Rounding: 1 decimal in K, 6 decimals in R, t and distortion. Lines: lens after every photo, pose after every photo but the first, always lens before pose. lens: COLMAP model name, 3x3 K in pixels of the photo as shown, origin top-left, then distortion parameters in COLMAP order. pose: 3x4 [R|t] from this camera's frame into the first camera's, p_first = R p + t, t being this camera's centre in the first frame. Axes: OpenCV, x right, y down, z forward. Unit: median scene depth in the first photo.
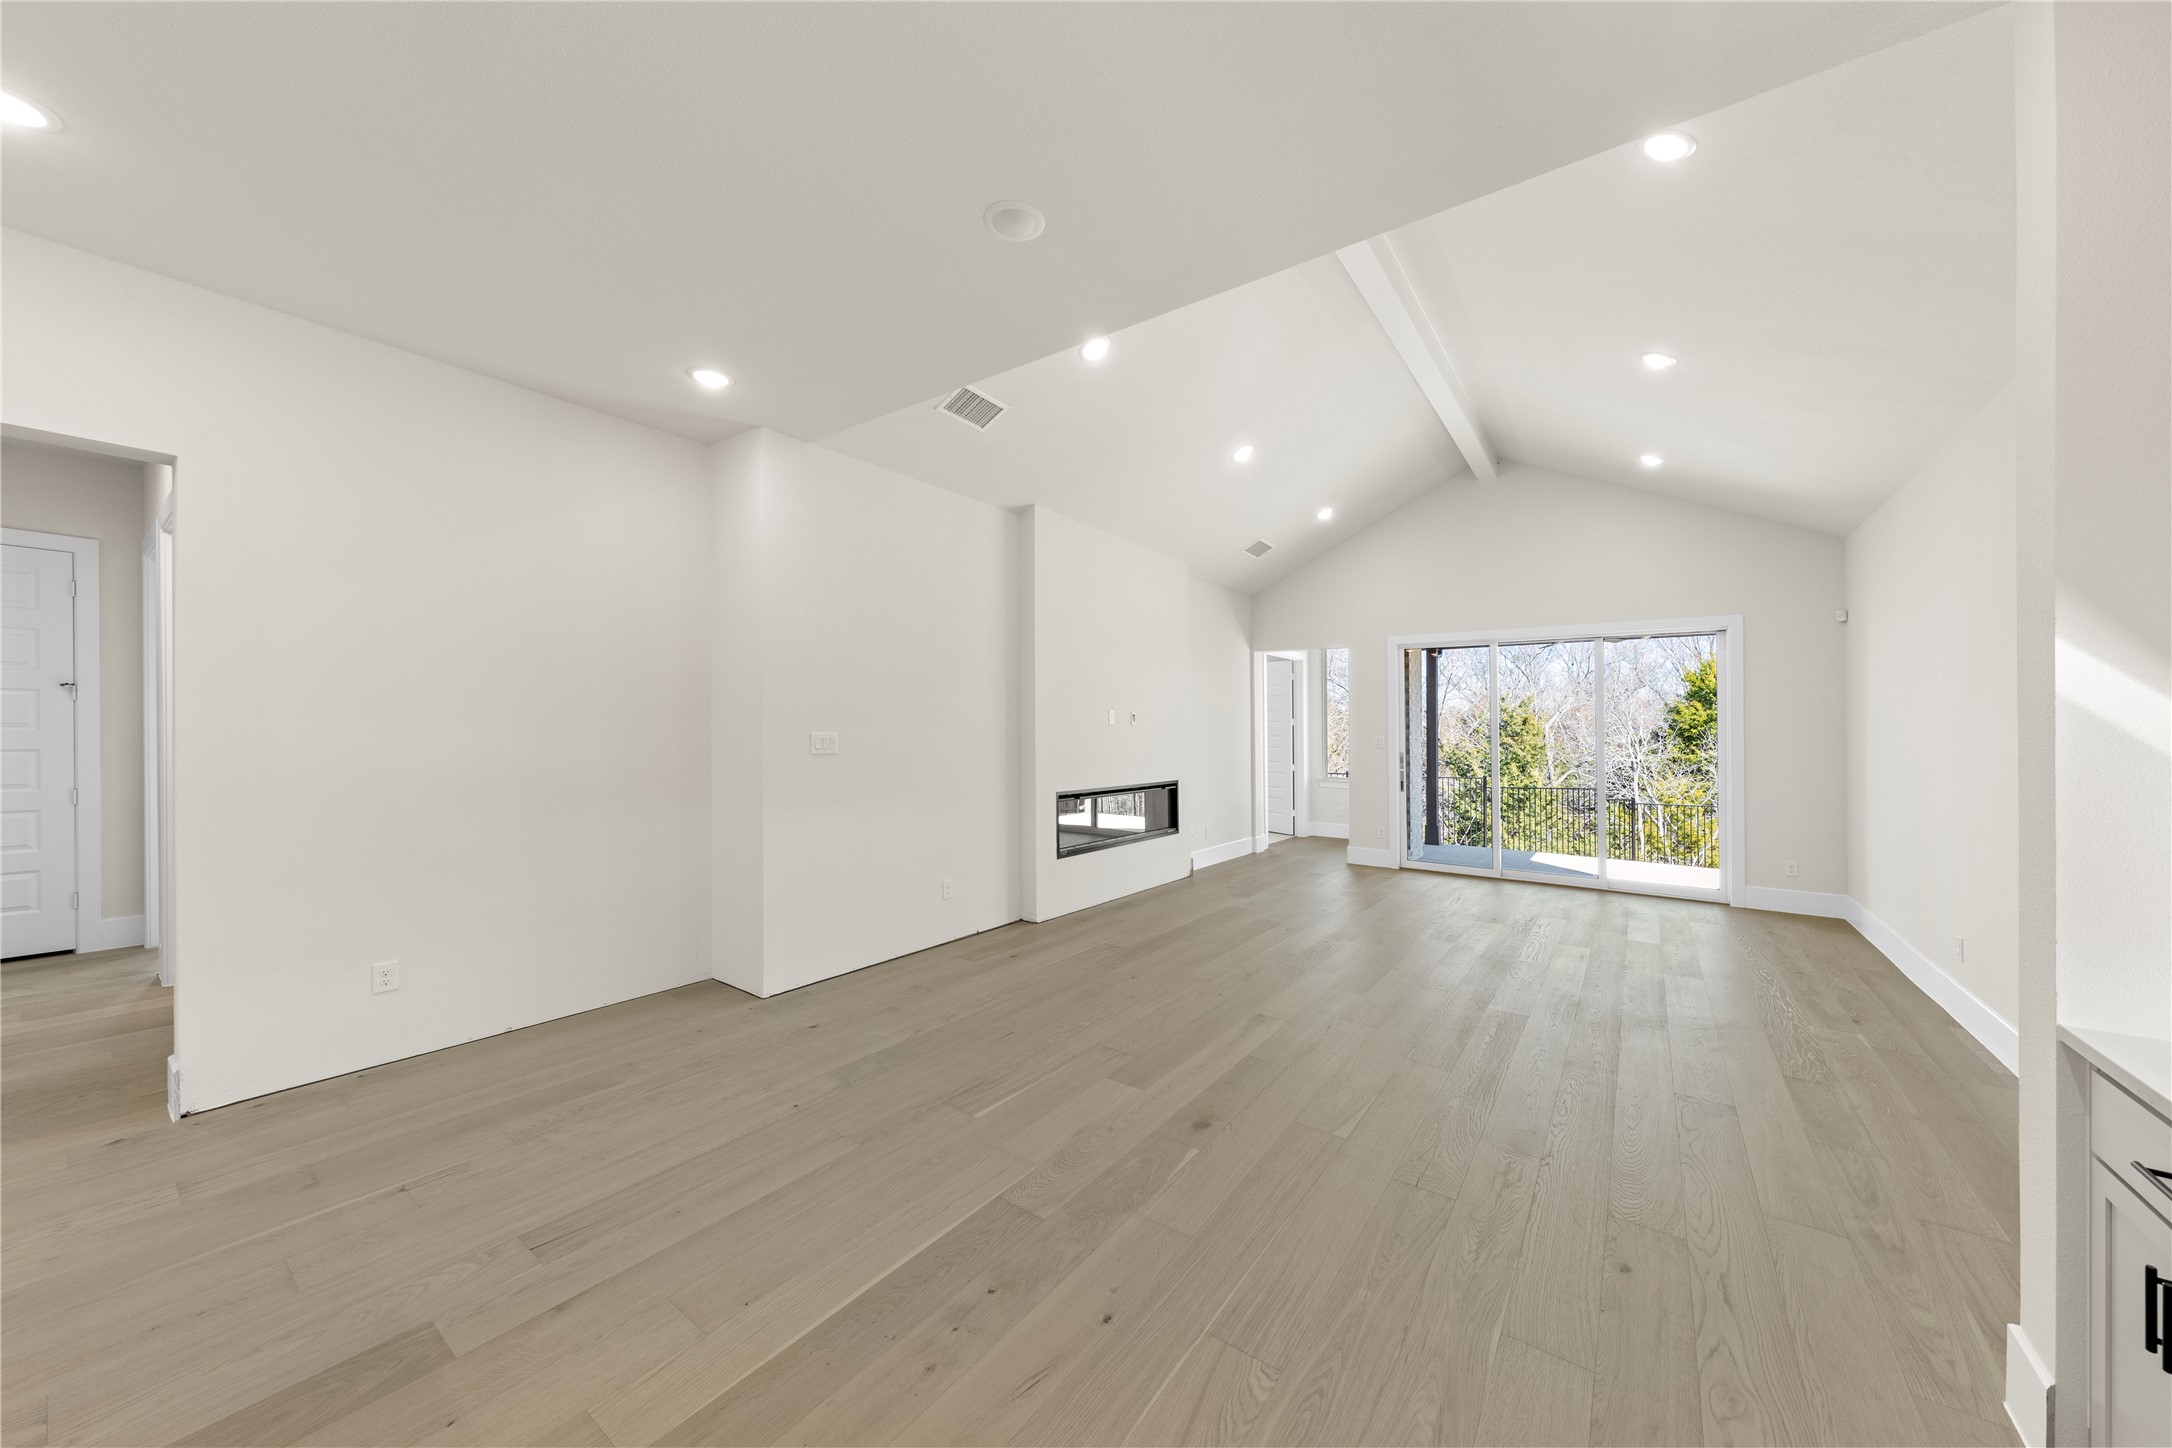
lens RADIAL K [[747.6, 0, 1086.0], [0, 747.6, 724.0], [0, 0, 1]] dist [0.007705, -0.000005]
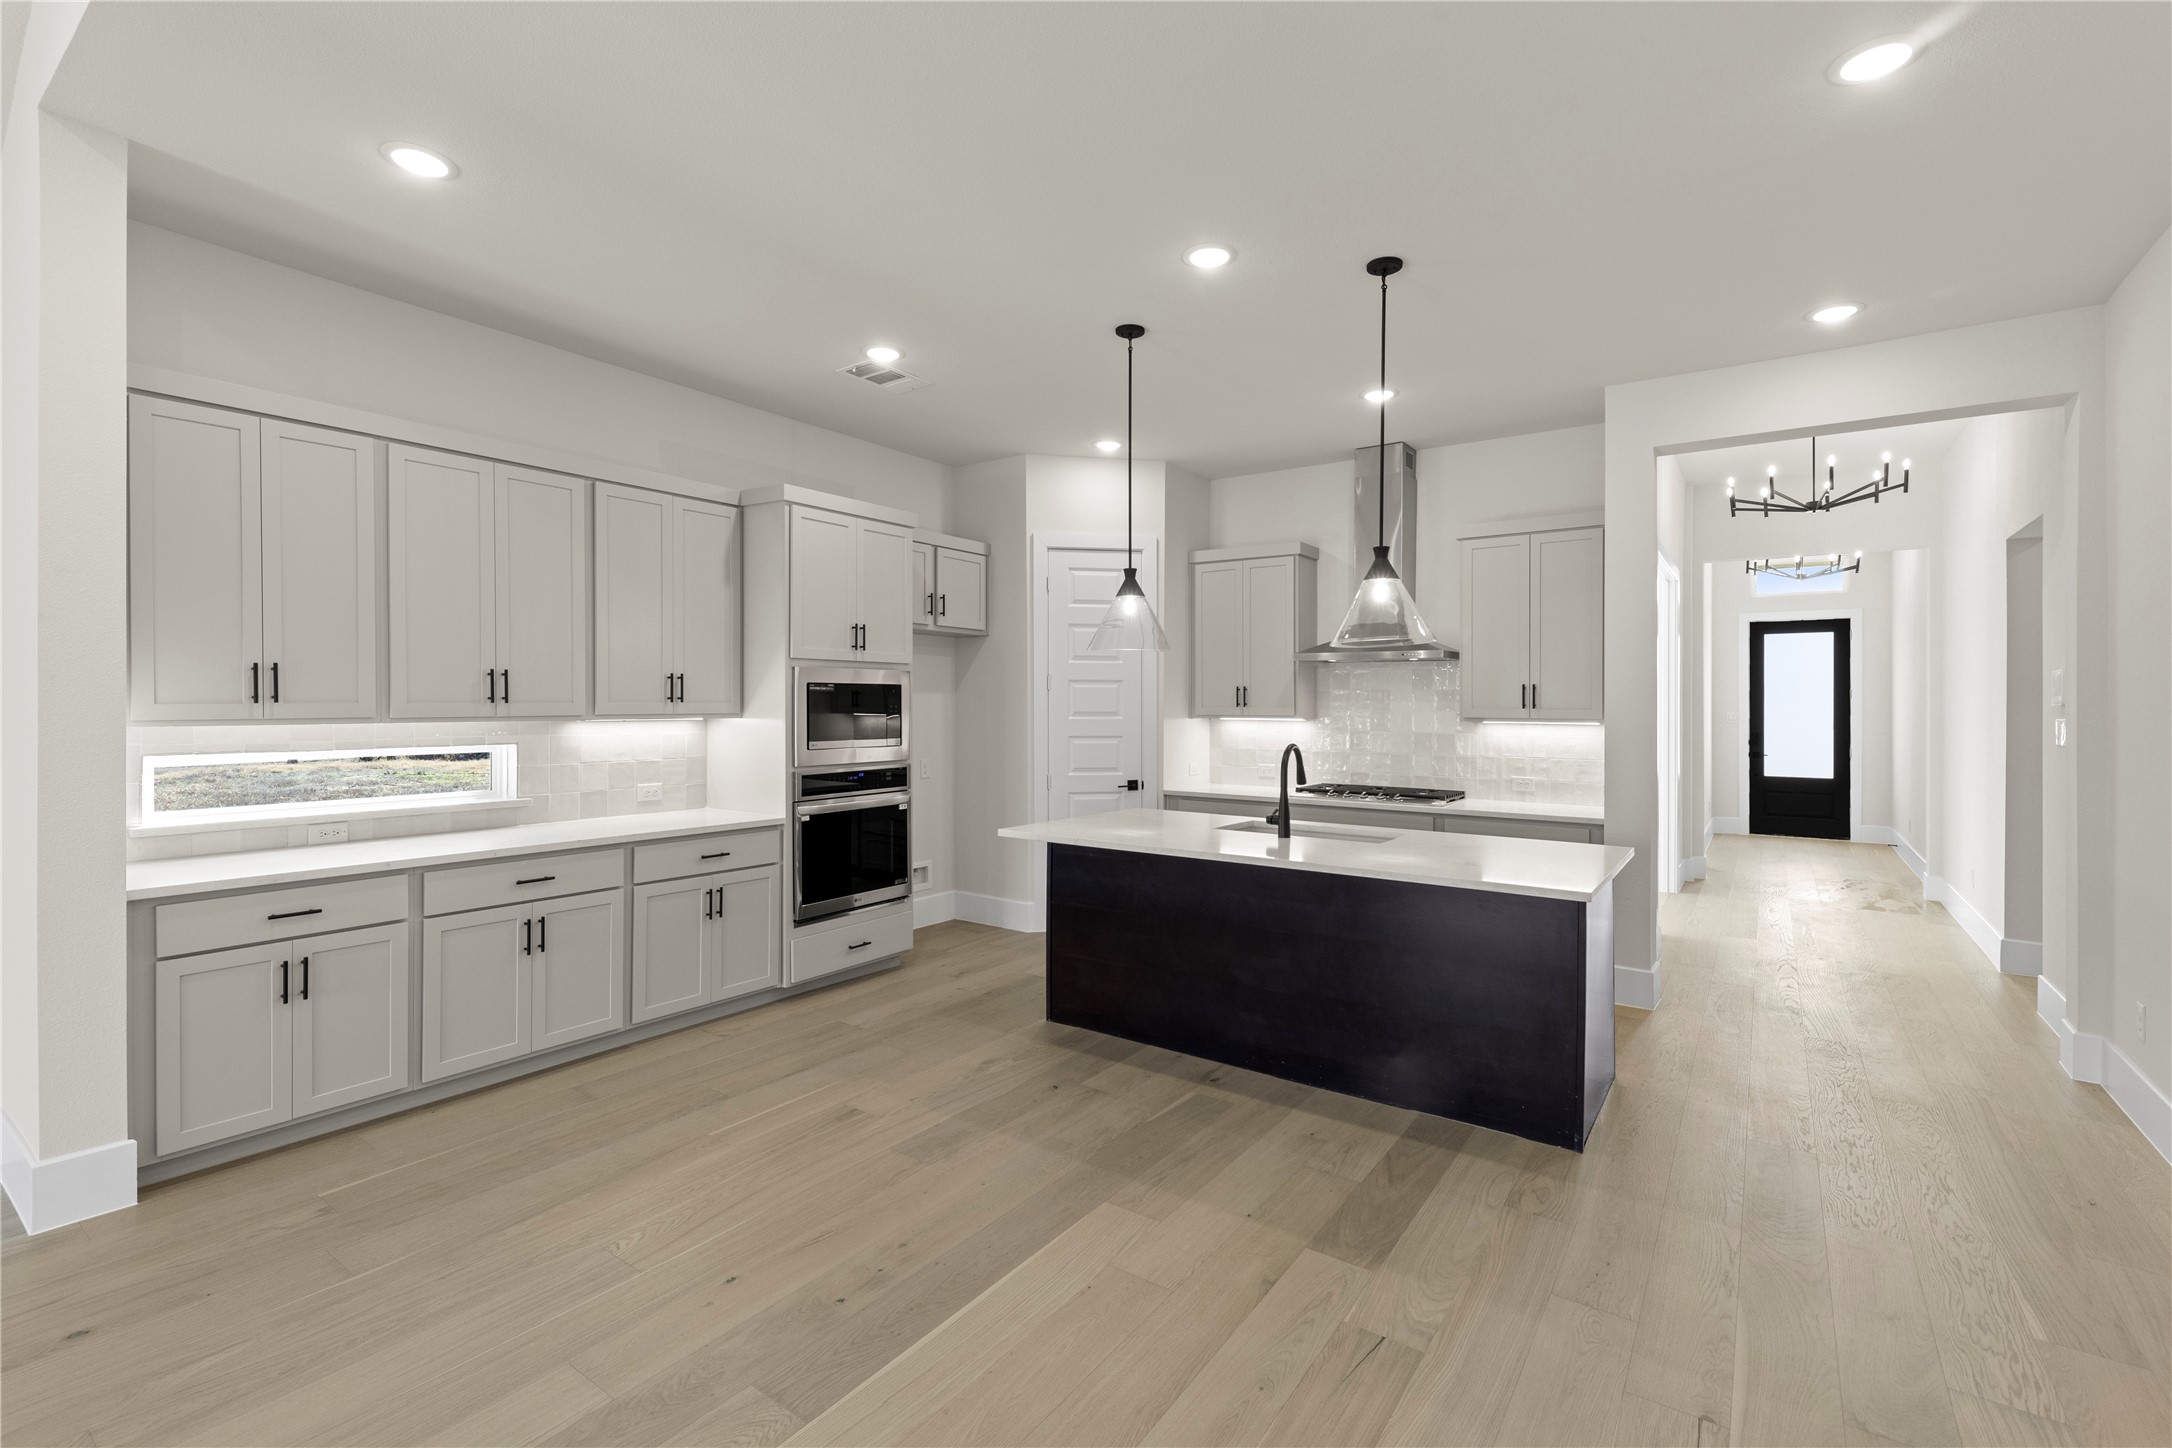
lens RADIAL K [[965.4, 0, 1095.4], [0, 965.4, 689.7], [0, 0, 1]] dist [0.002010, -0.000630]
pose [[-0.999640, -0.018670, -0.019273, -0.101553], [-0.018237, 0.999582, -0.022418, 0.001766], [0.019684, -0.022059, -0.999563, 0.556304]]
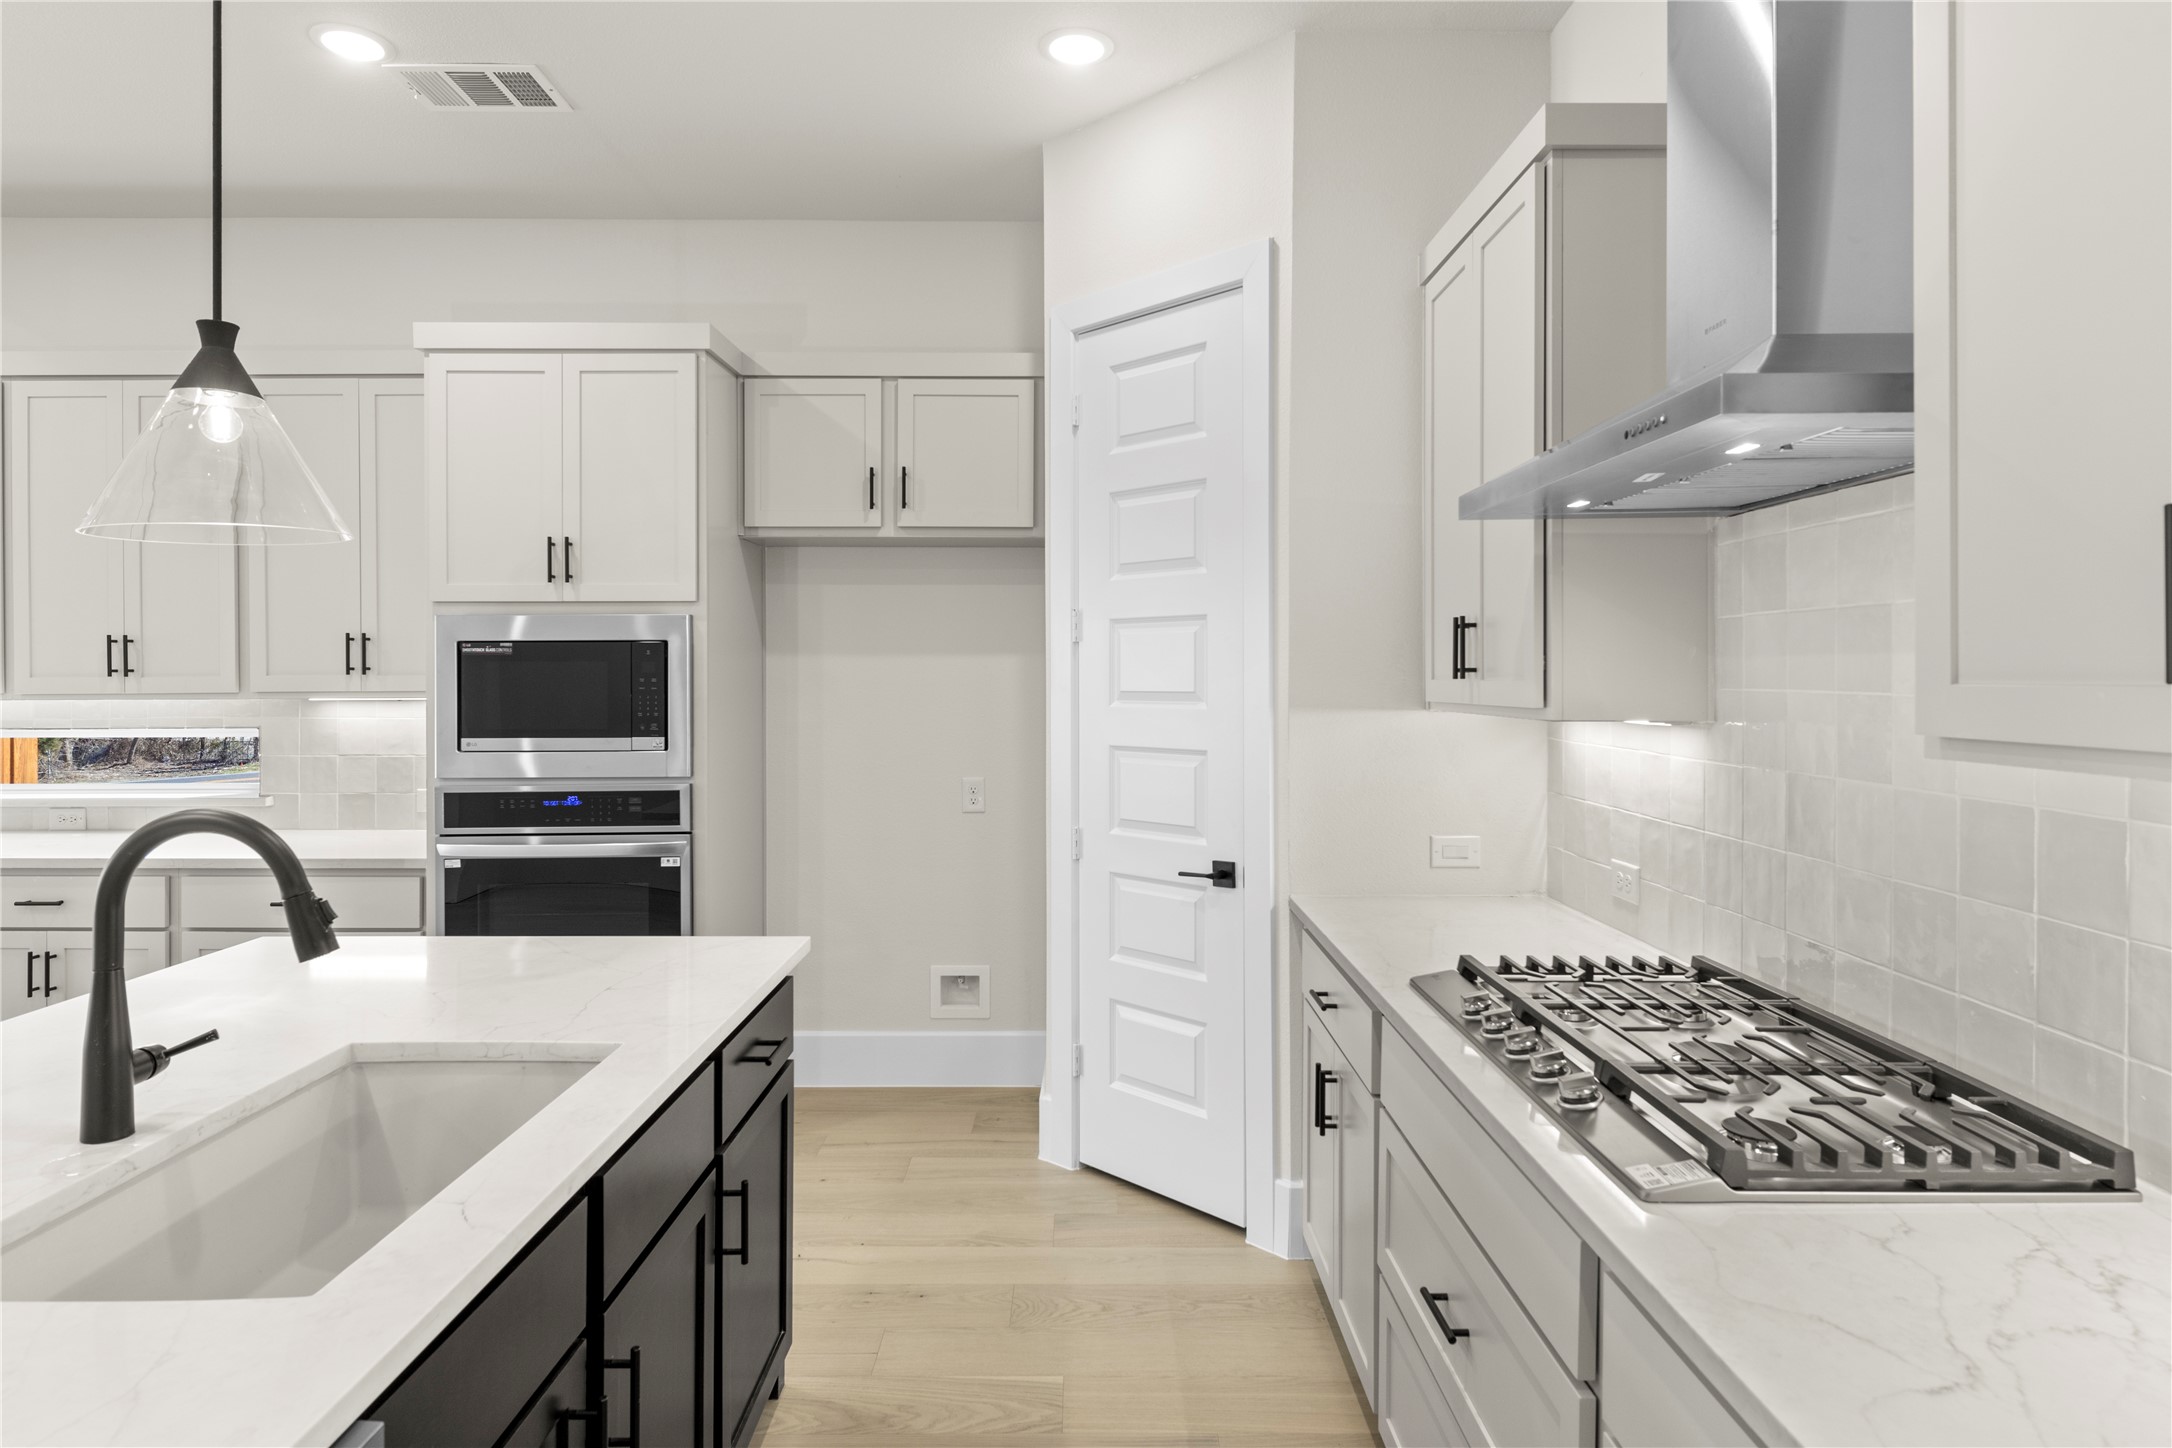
lens RADIAL K [[1212.4, 0, 1094.1], [0, 1212.4, 673.6], [0, 0, 1]] dist [0.001014, -0.000445]
pose [[-0.593436, -0.011576, 0.804798, -0.449071], [-0.013339, 0.999901, 0.004547, -0.005880], [-0.804771, -0.008037, -0.593531, 0.028261]]
